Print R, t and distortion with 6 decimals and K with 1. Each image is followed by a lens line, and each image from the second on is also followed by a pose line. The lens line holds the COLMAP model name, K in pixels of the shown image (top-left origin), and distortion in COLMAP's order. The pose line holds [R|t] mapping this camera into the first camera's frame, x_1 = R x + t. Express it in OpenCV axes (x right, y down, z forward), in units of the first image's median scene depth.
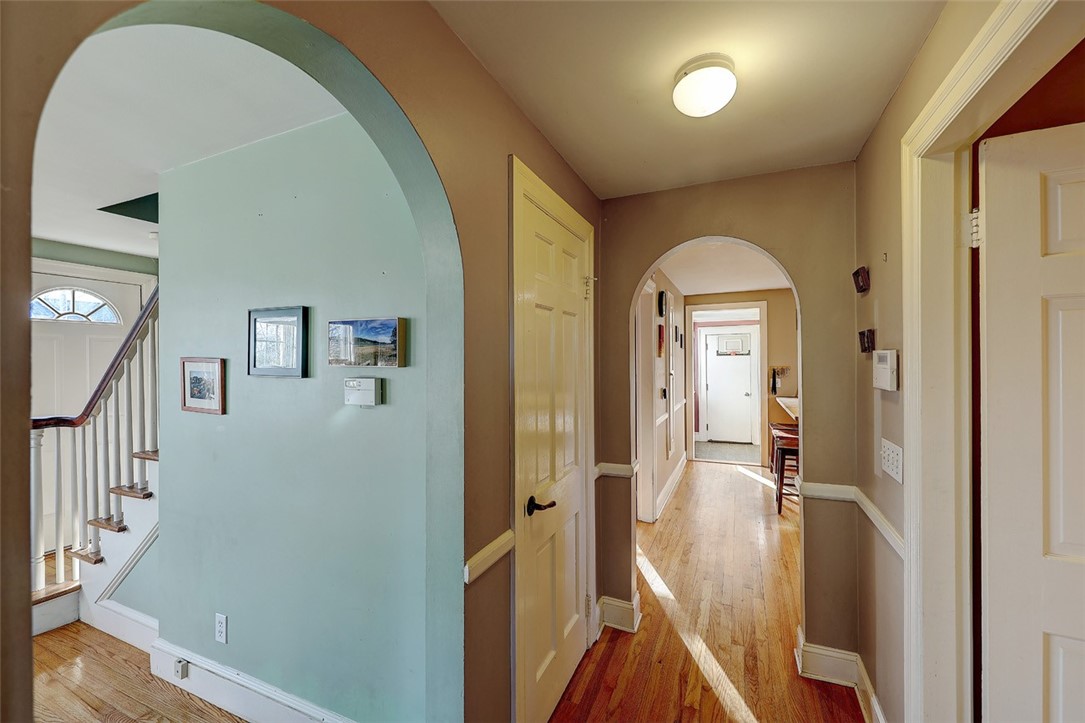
lens RADIAL K [[438.5, 0, 542.5], [0, 438.5, 361.5], [0, 0, 1]] dist [0.000216, 0.000008]
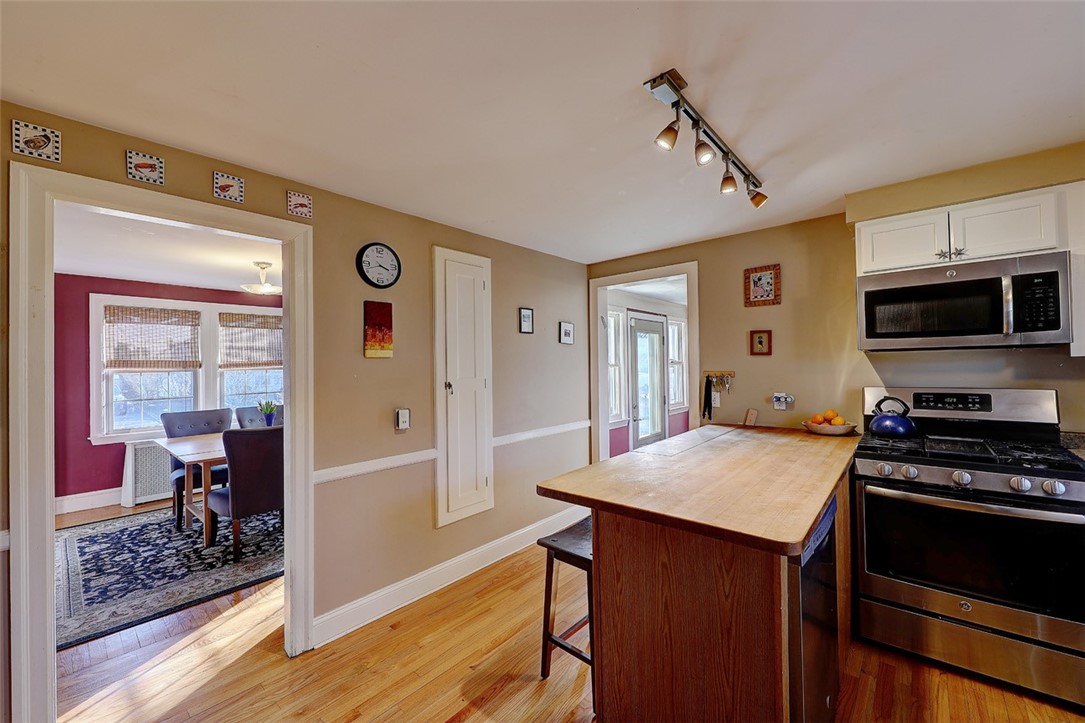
lens RADIAL K [[423.0, 0, 542.5], [0, 423.0, 361.5], [0, 0, 1]] dist [0.009740, -0.000026]
pose [[0.954220, -0.003514, -0.299085, 0.483584], [0.002868, 0.999993, -0.002597, -0.001280], [0.299092, 0.001620, 0.954223, 0.392286]]
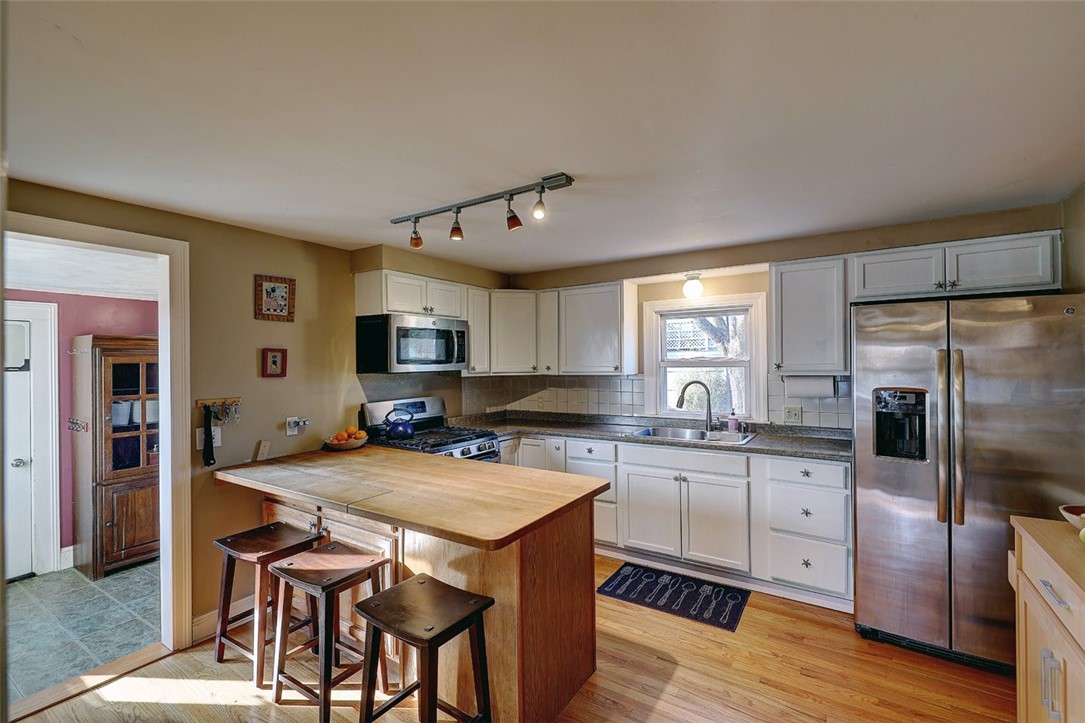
lens RADIAL K [[480.3, 0, 543.1], [0, 480.3, 360.3], [0, 0, 1]] dist [0.009754, -0.000349]
pose [[0.161384, 0.013634, 0.986798, 0.117467], [0.011411, 0.999812, -0.015680, -0.015947], [-0.986826, 0.013791, 0.161198, 0.598727]]
